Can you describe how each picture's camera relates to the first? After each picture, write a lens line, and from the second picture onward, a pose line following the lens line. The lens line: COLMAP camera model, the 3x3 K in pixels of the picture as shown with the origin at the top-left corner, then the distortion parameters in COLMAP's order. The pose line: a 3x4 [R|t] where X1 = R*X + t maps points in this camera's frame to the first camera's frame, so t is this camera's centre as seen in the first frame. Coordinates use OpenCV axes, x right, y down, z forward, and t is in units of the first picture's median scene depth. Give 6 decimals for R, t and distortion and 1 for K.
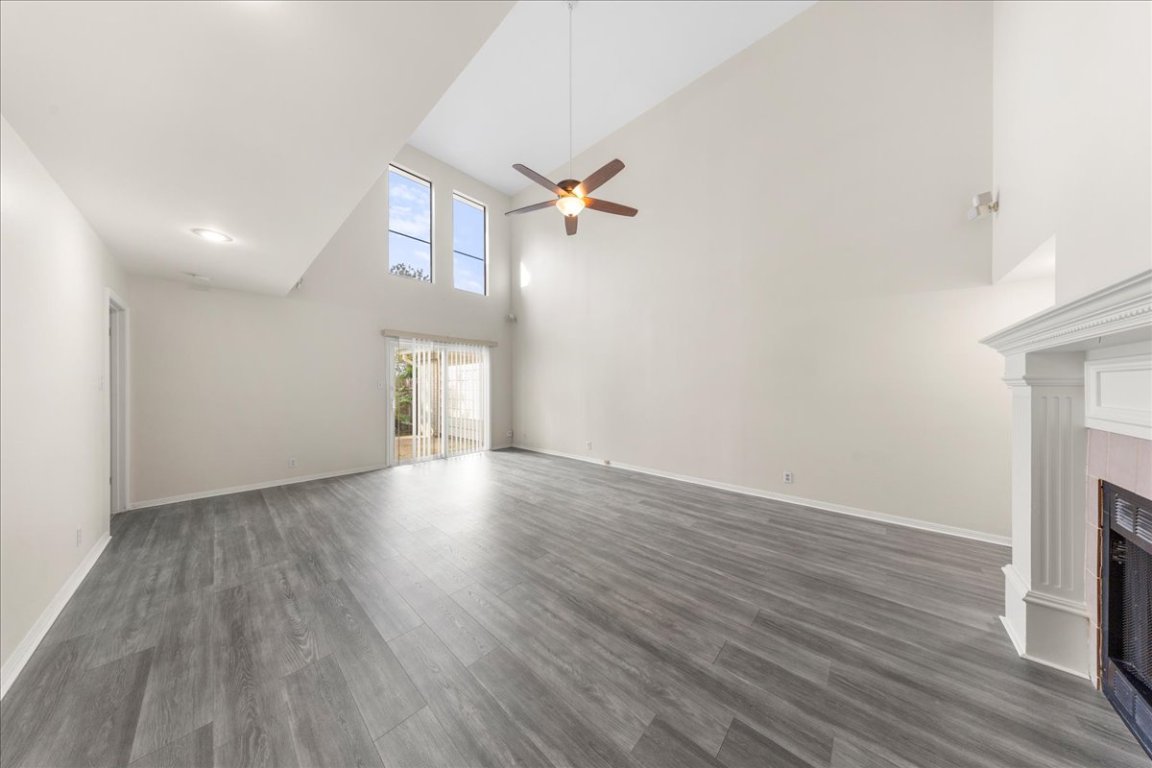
lens RADIAL K [[331.2, 0, 576.0], [0, 331.2, 384.0], [0, 0, 1]] dist [-0.000252, -0.000078]
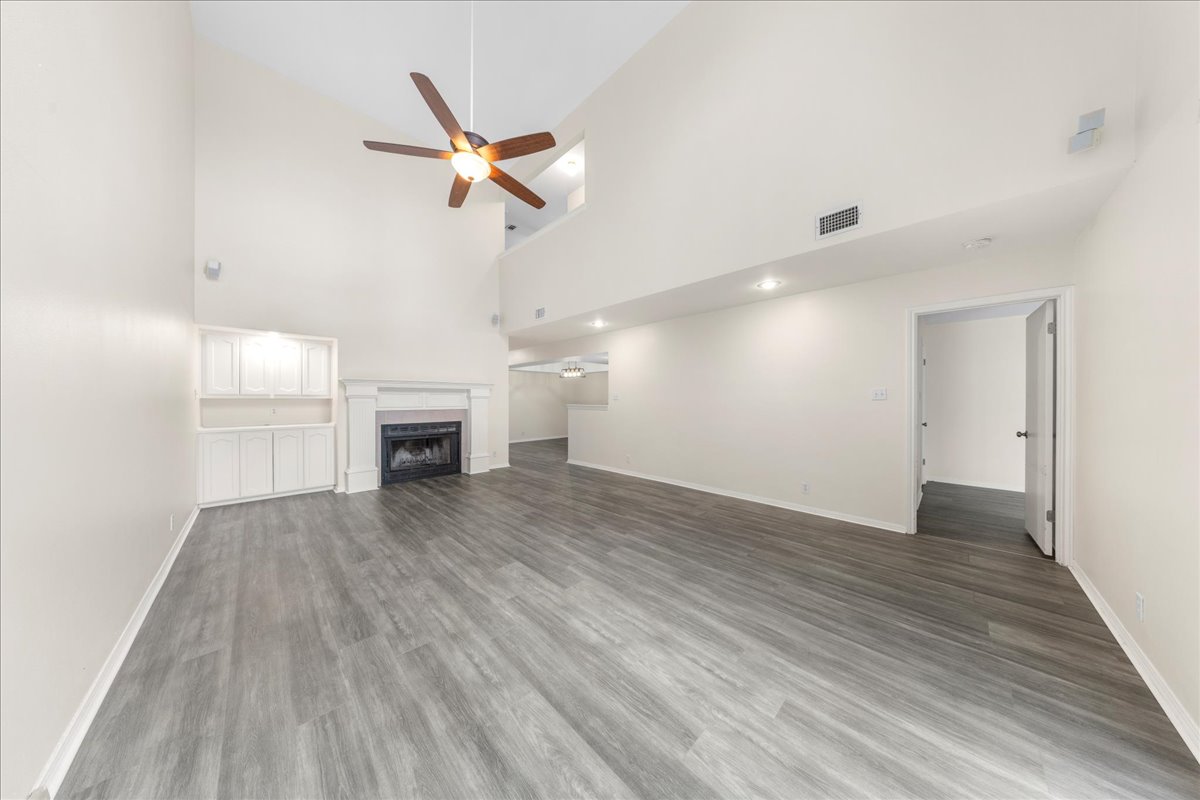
lens RADIAL K [[345.0, 0, 600.0], [0, 345.0, 400.0], [0, 0, 1]] dist [-0.000252, -0.000078]
pose [[-0.998854, -0.001353, 0.047843, -0.379111], [-0.001391, 0.999999, -0.000762, 0.013736], [-0.047842, -0.000828, -0.998855, 1.917149]]
